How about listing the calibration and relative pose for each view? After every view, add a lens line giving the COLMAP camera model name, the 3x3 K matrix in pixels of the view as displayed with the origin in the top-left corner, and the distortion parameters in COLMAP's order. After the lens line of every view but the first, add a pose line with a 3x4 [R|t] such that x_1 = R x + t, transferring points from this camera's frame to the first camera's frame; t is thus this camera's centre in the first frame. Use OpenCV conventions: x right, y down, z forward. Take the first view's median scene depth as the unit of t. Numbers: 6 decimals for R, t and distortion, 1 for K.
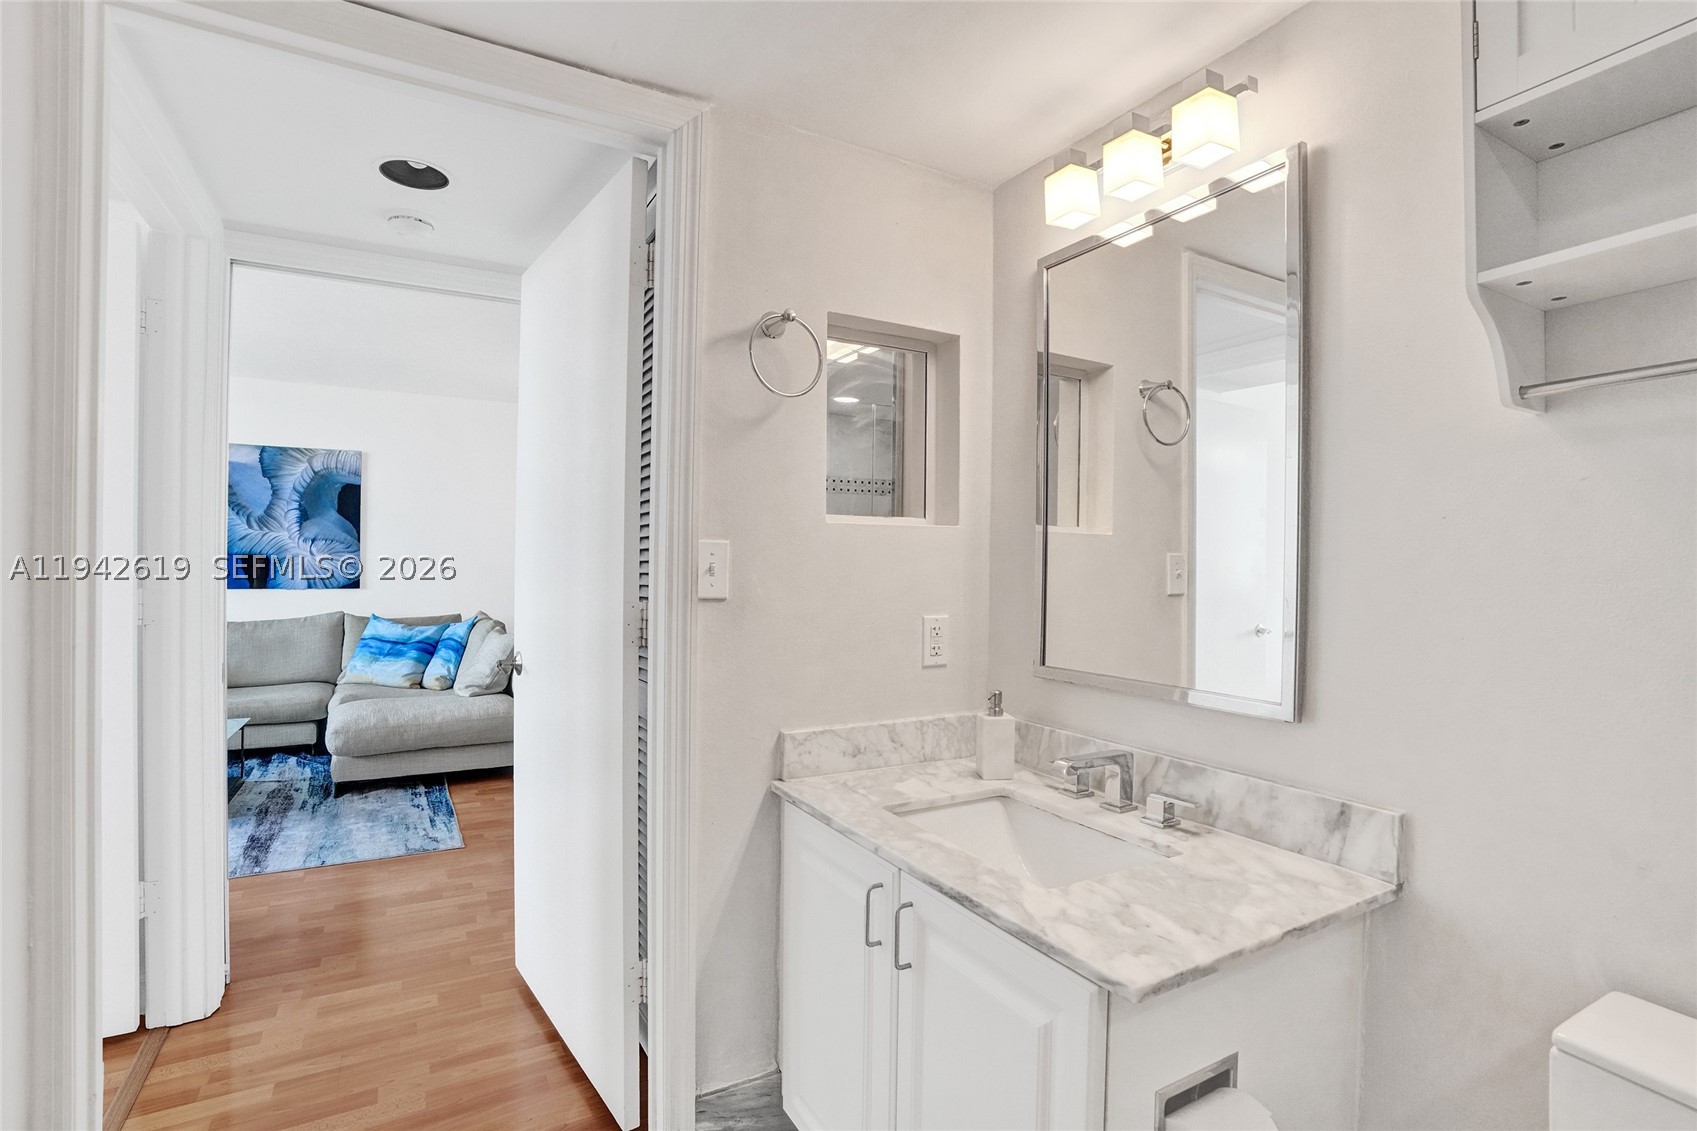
lens RADIAL K [[812.0, 0, 850.3], [0, 812.0, 575.1], [0, 0, 1]] dist [-0.070726, 0.029005]
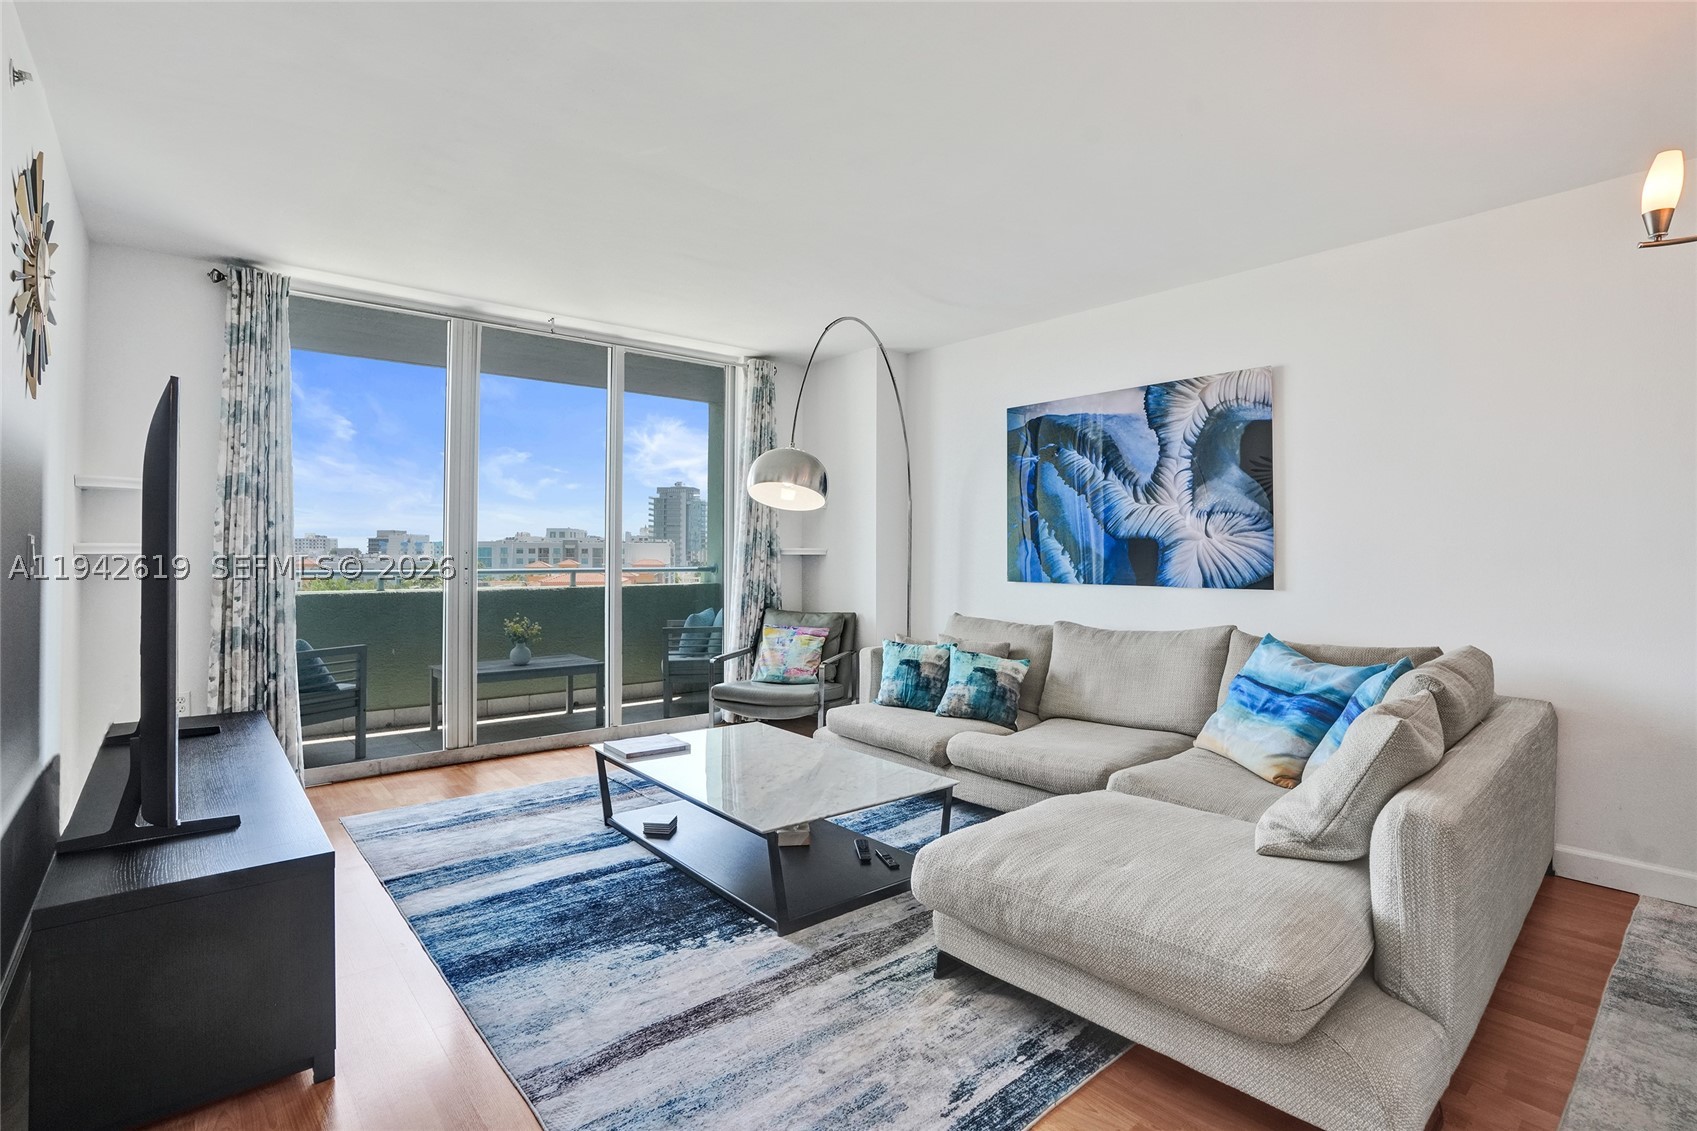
lens RADIAL K [[808.0, 0, 854.7], [0, 808.0, 538.1], [0, 0, 1]] dist [-0.078103, 0.028508]
pose [[0.194718, -0.028799, -0.980436, -0.091195], [-0.011867, 0.999427, -0.031713, 0.000598], [0.980787, 0.017810, 0.194265, 0.604094]]
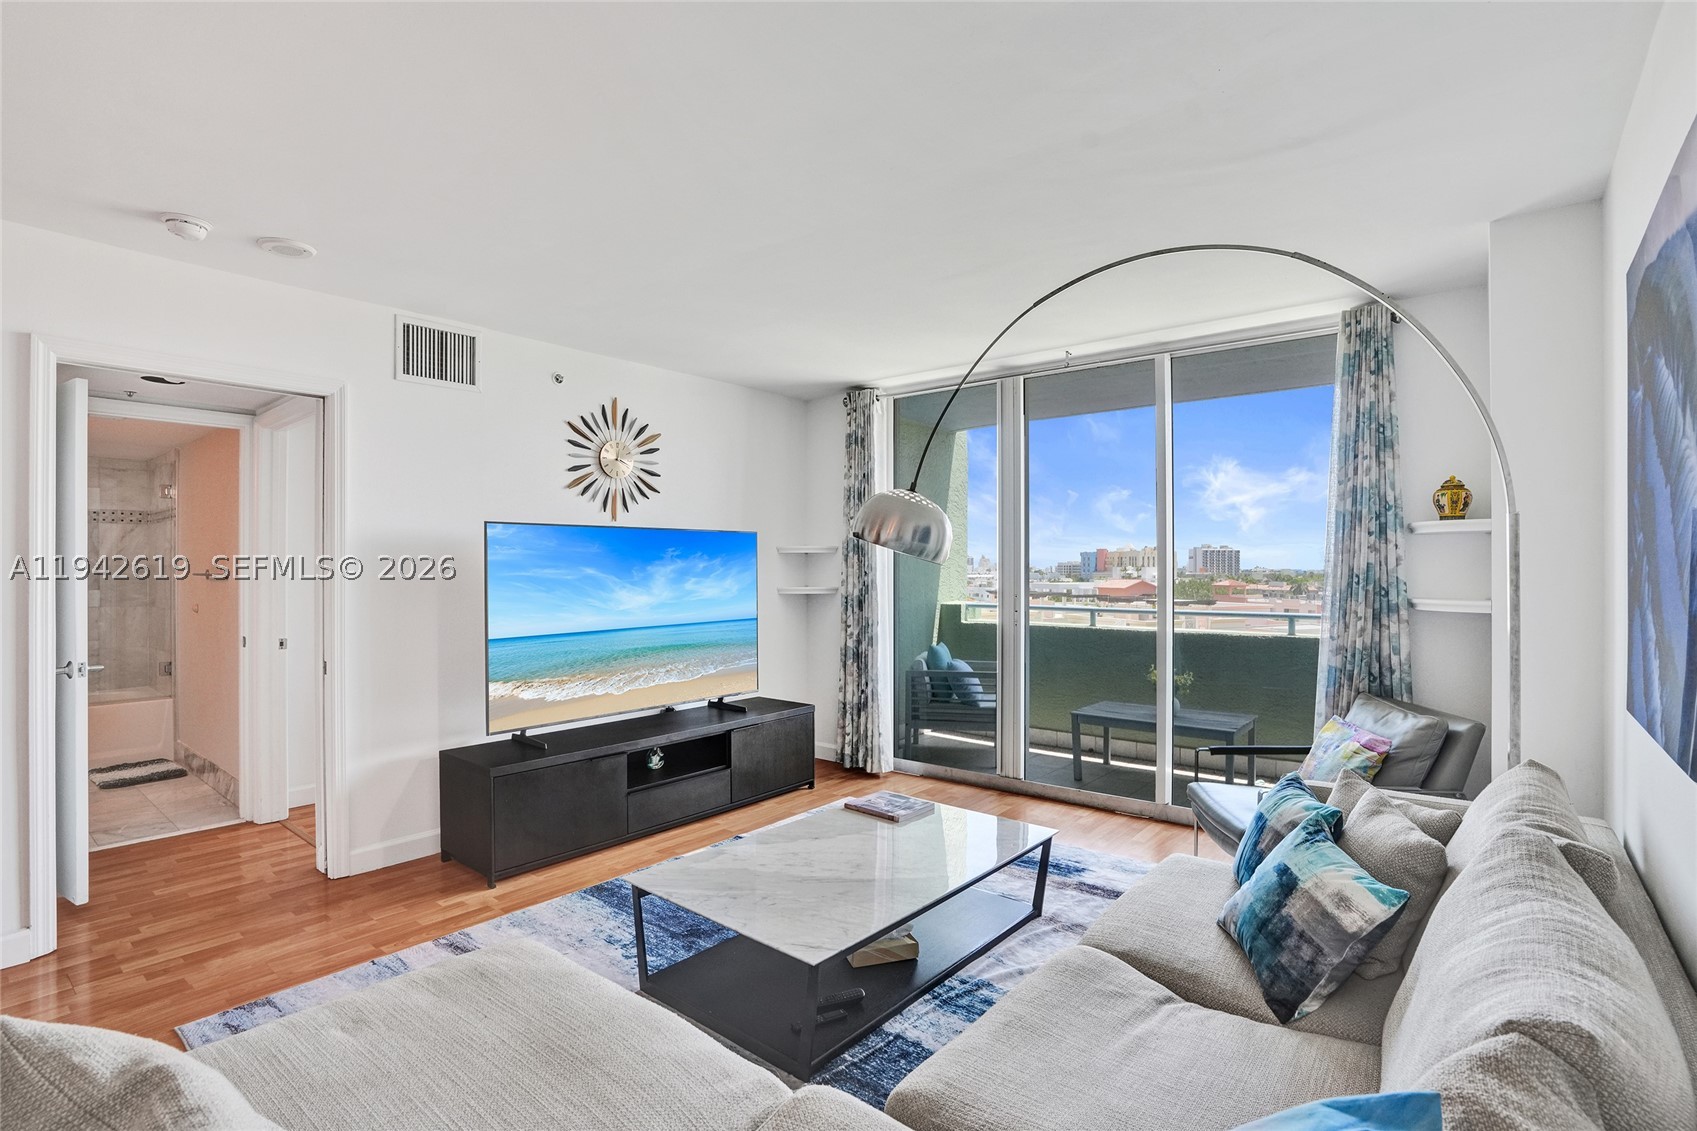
lens RADIAL K [[807.9, 0, 858.2], [0, 807.9, 566.5], [0, 0, 1]] dist [-0.066018, 0.028211]
pose [[-0.930334, -0.011433, -0.366536, -0.476282], [-0.014622, 0.999876, 0.005926, -0.039954], [0.366423, 0.010873, -0.930385, 1.113567]]
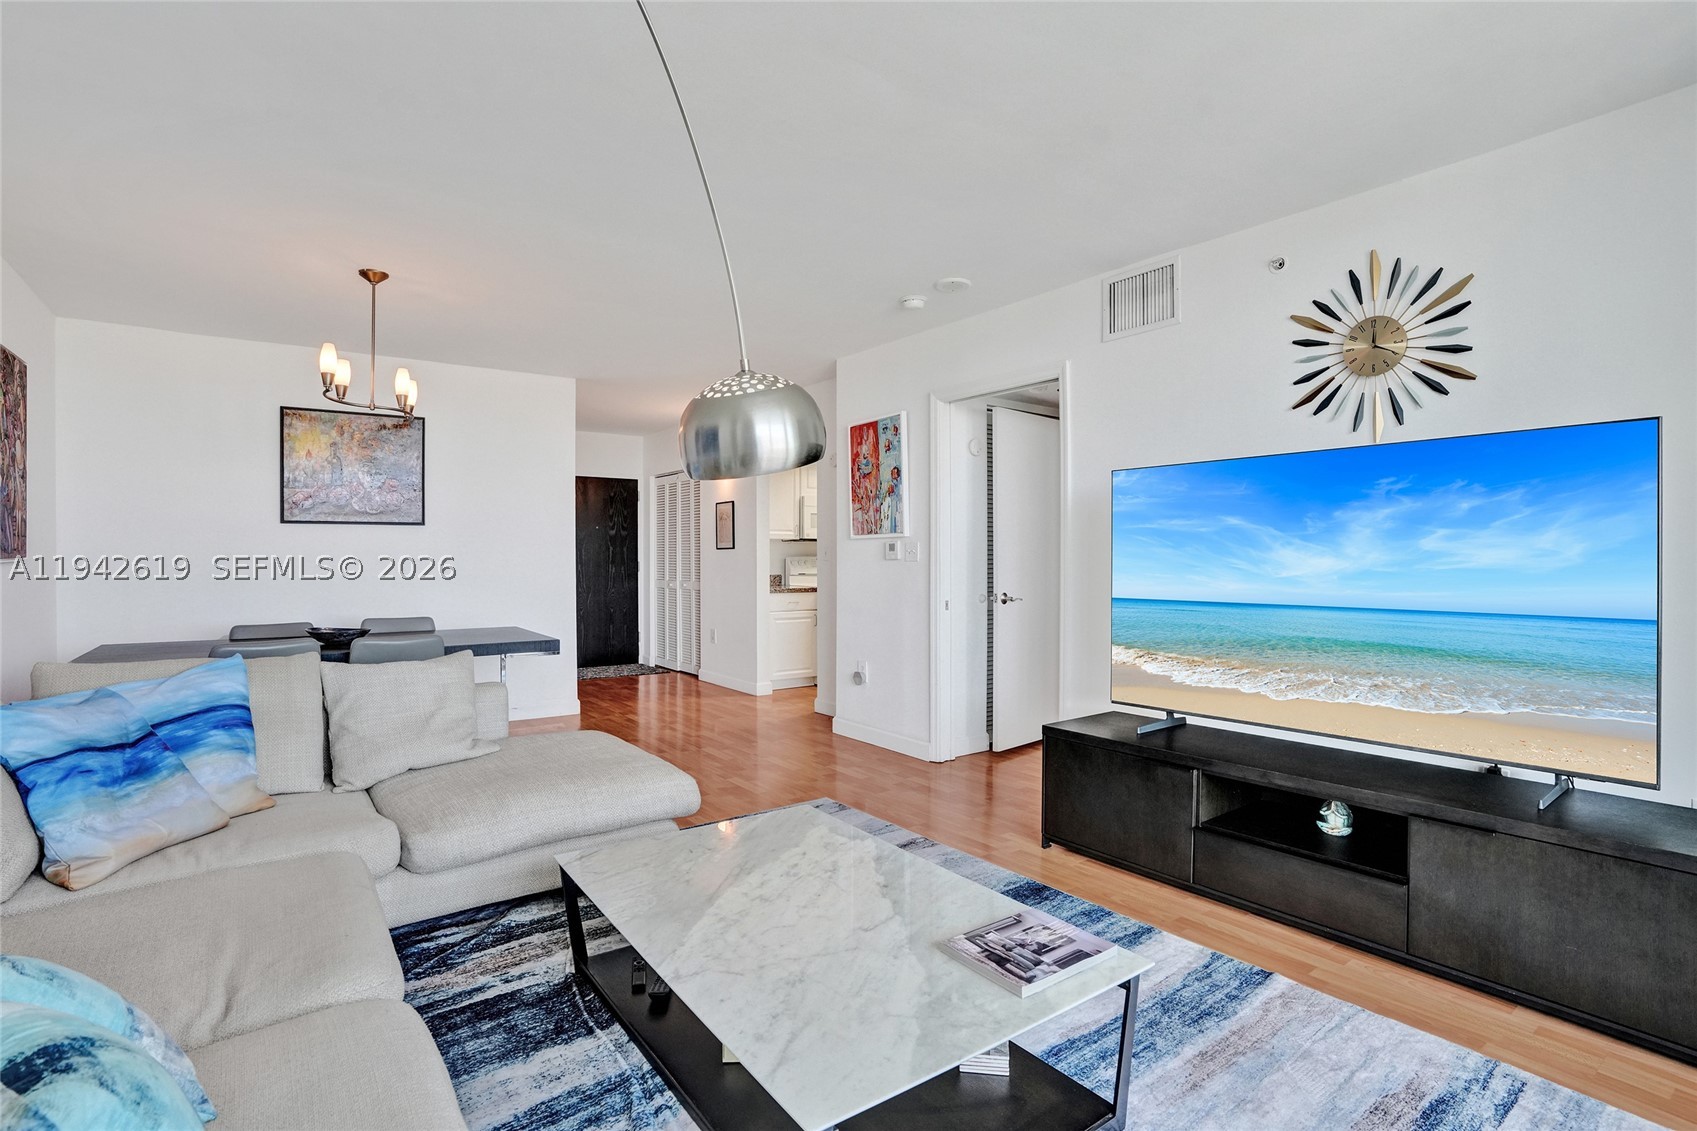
lens RADIAL K [[824.3, 0, 850.2], [0, 824.3, 568.6], [0, 0, 1]] dist [-0.070938, 0.028533]
pose [[-0.121750, -0.027542, 0.992179, -1.013134], [0.009217, 0.999540, 0.028878, -0.014792], [-0.992518, 0.012661, -0.121440, 0.674162]]
